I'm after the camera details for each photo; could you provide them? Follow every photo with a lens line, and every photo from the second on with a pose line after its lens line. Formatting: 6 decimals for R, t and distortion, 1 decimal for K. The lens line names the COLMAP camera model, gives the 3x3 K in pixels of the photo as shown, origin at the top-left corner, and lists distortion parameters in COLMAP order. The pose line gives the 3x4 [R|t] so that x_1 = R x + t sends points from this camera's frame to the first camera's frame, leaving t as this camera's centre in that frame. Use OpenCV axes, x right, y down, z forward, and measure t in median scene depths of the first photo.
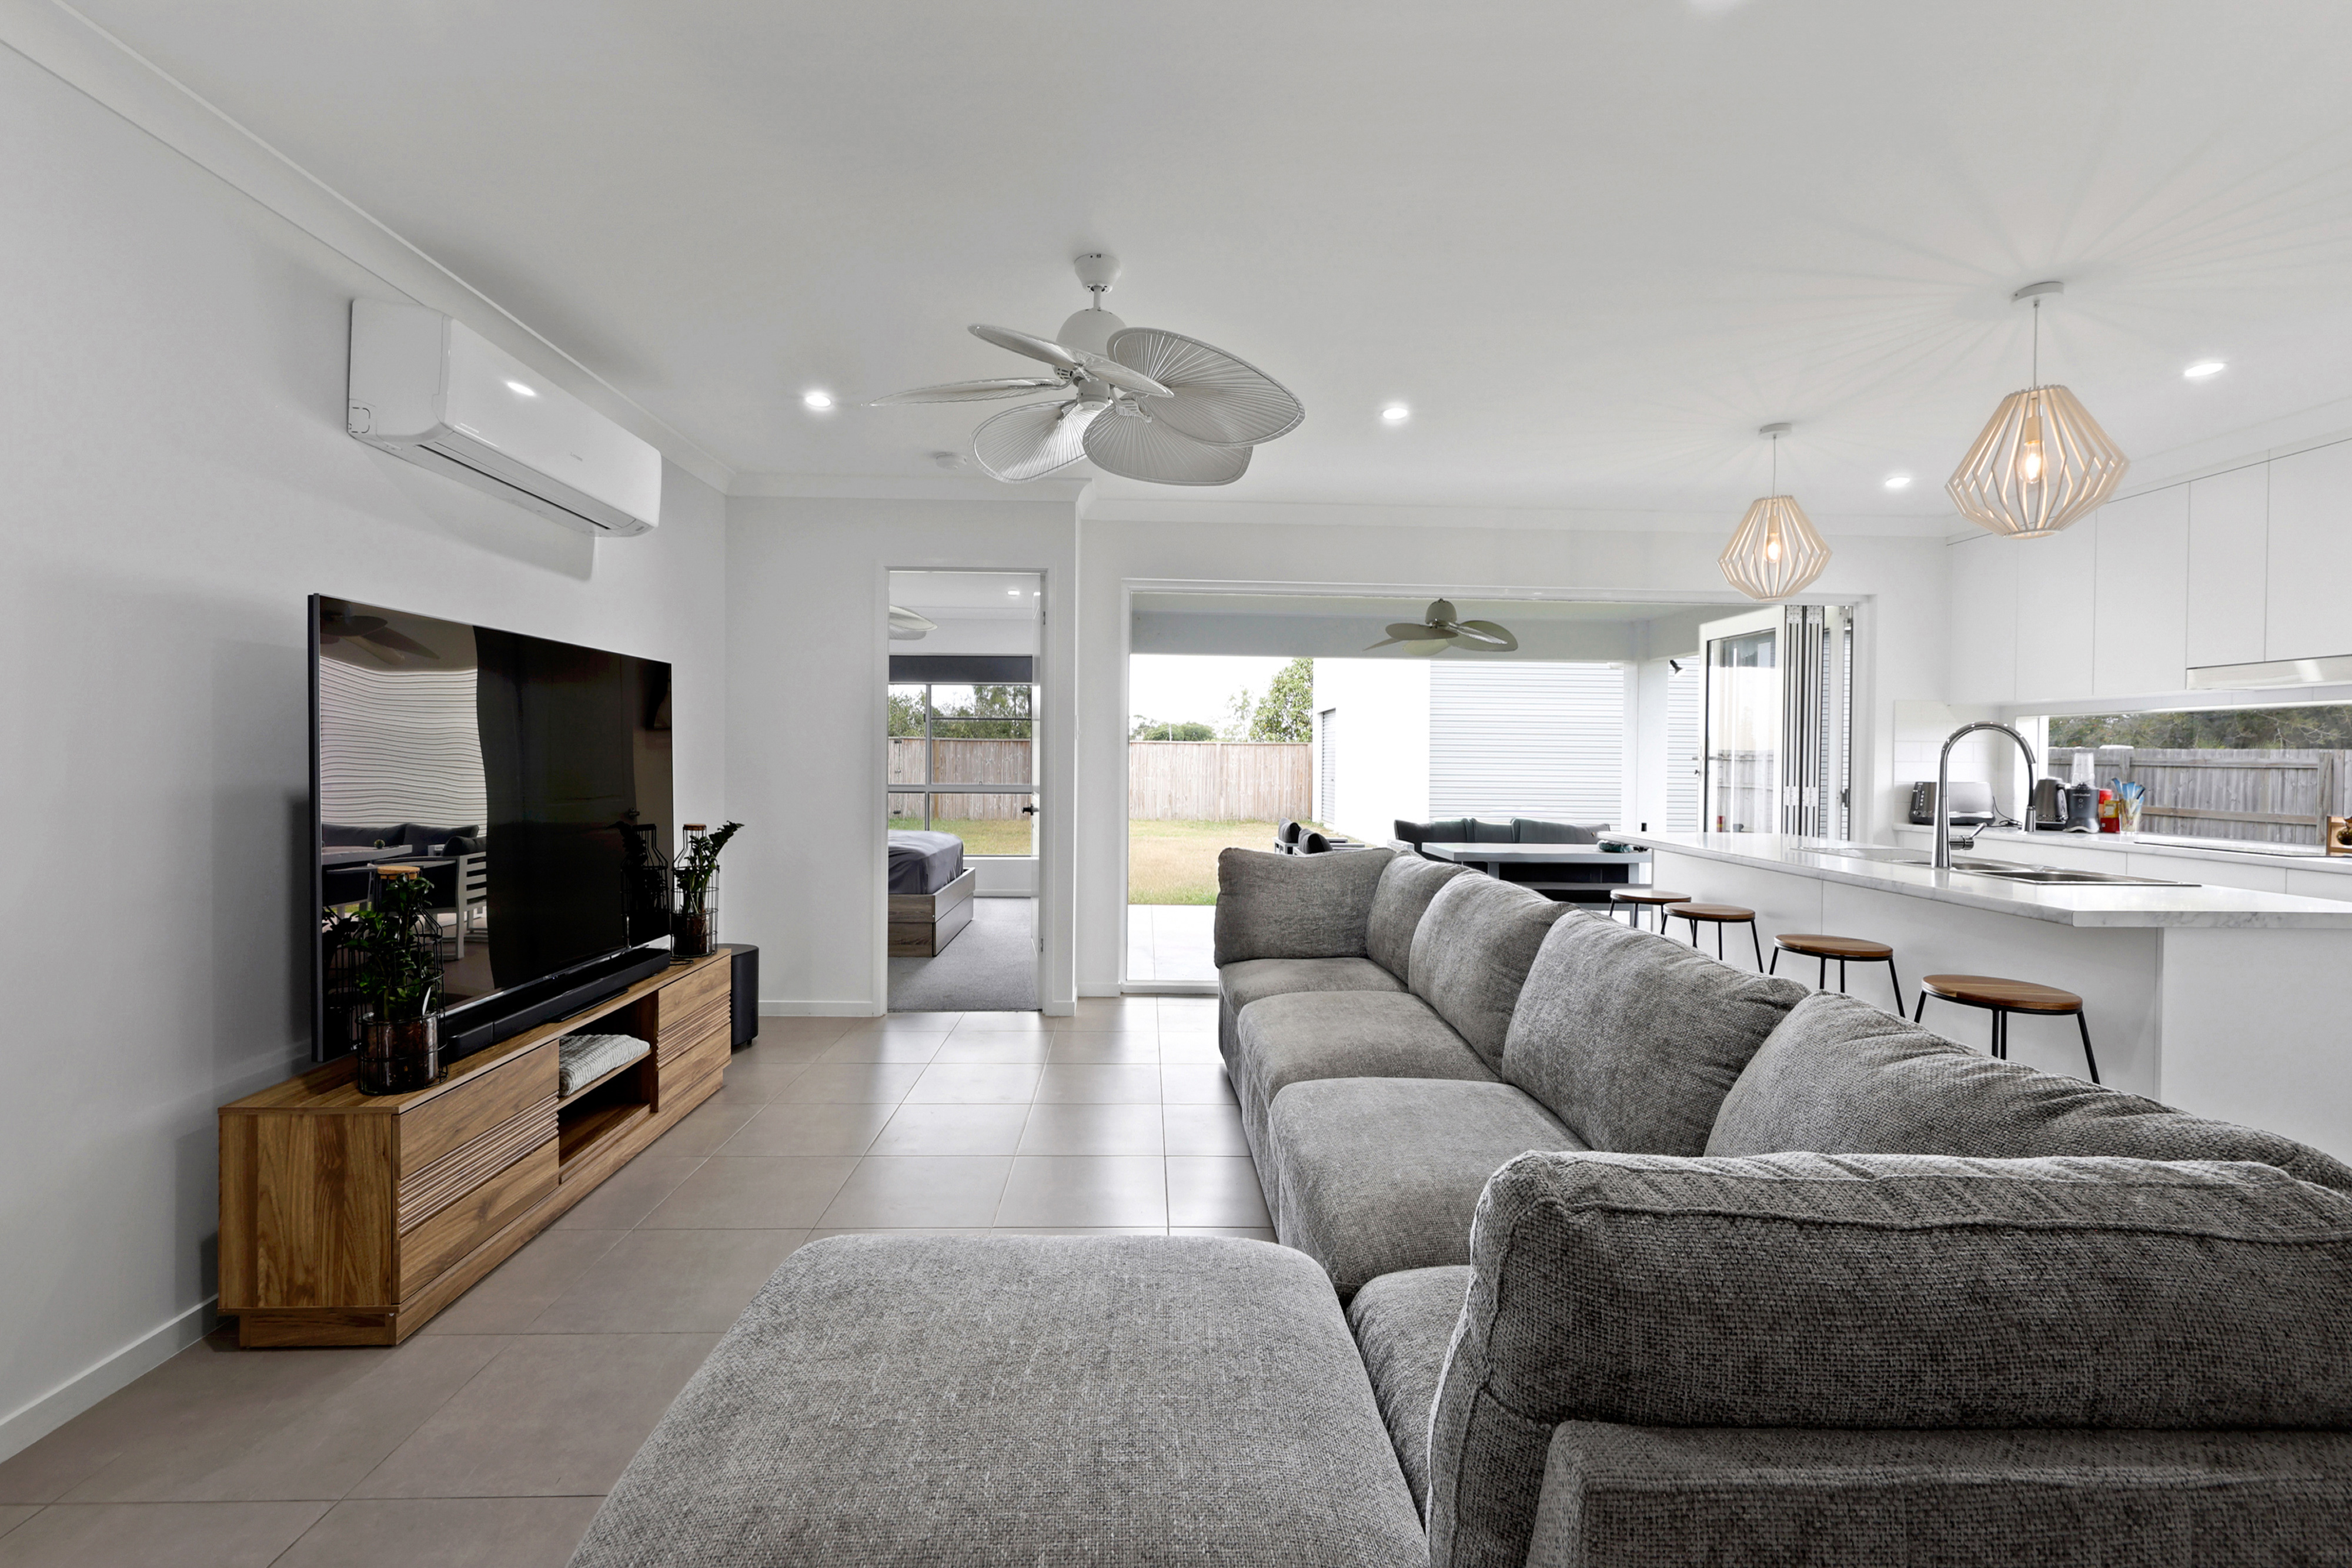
lens RADIAL K [[1070.0, 0, 1184.6], [0, 1070.0, 765.0], [0, 0, 1]] dist [0.006688, 0.000275]
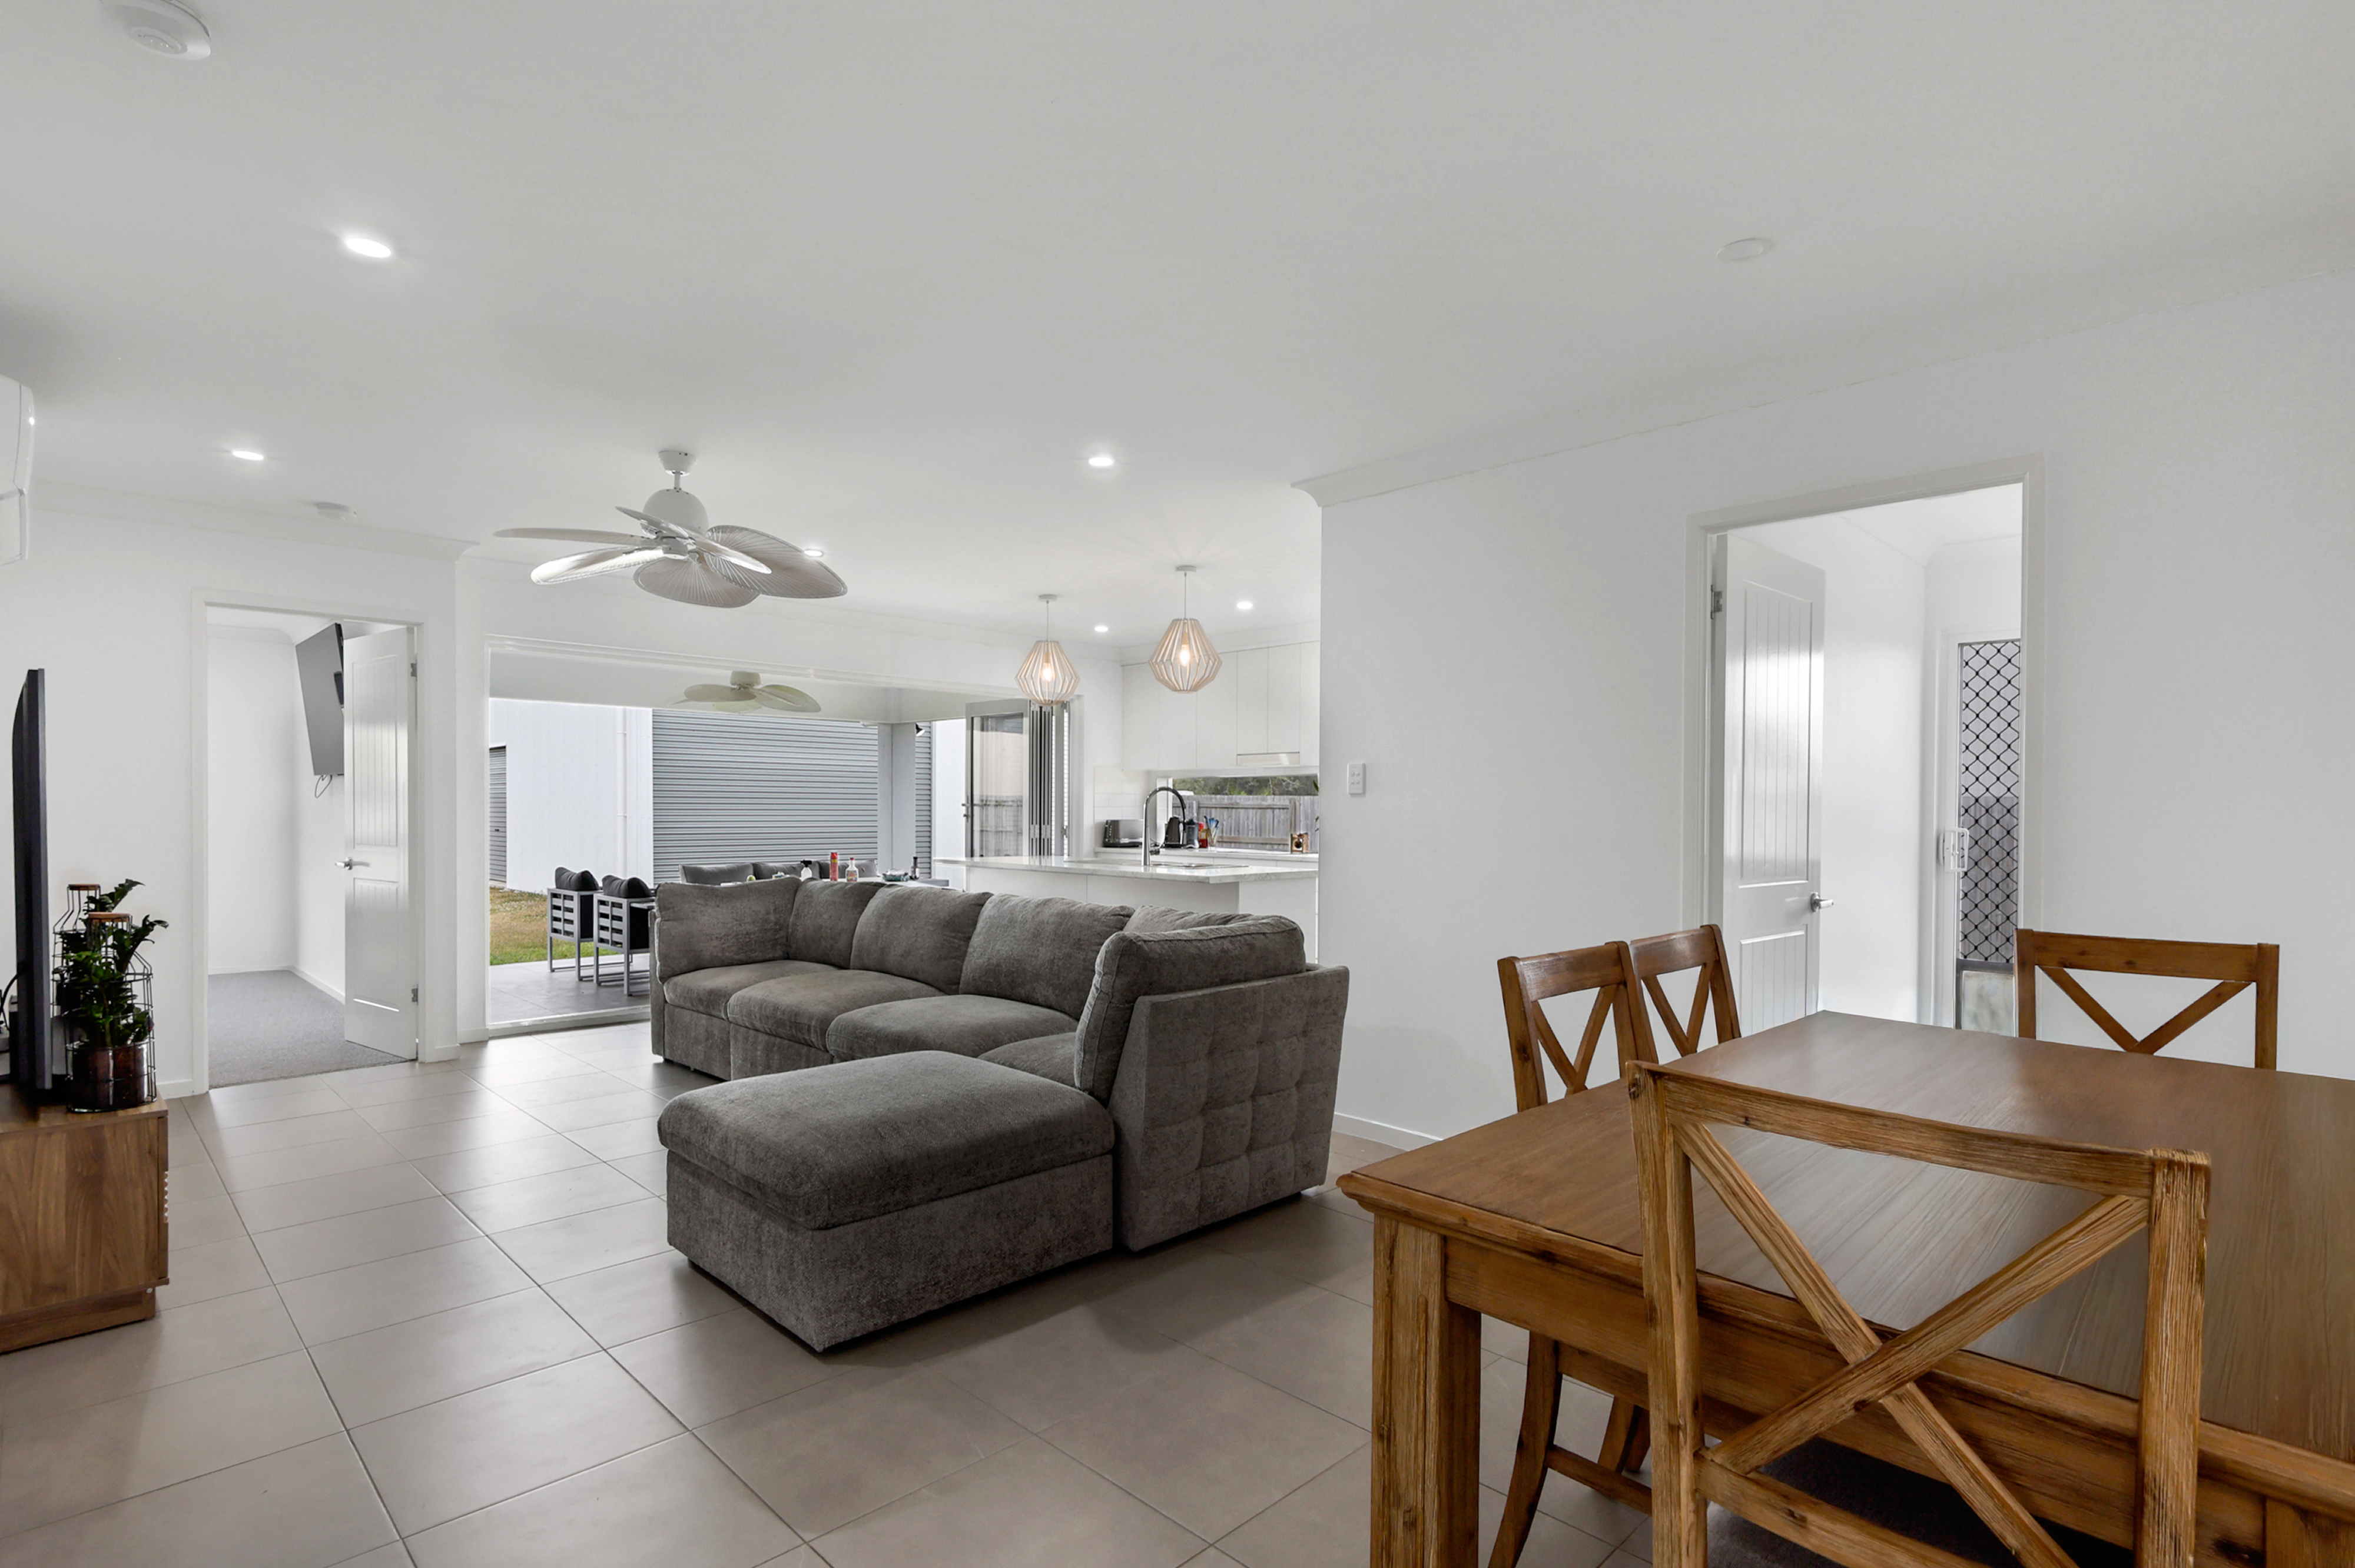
lens RADIAL K [[1071.3, 0, 1186.1], [0, 1071.3, 765.0], [0, 0, 1]] dist [0.006688, 0.000275]
pose [[0.755594, 0.019049, 0.654763, -0.429502], [0.008047, 0.999232, -0.038357, -0.004736], [-0.654991, 0.034251, 0.754860, -0.415899]]
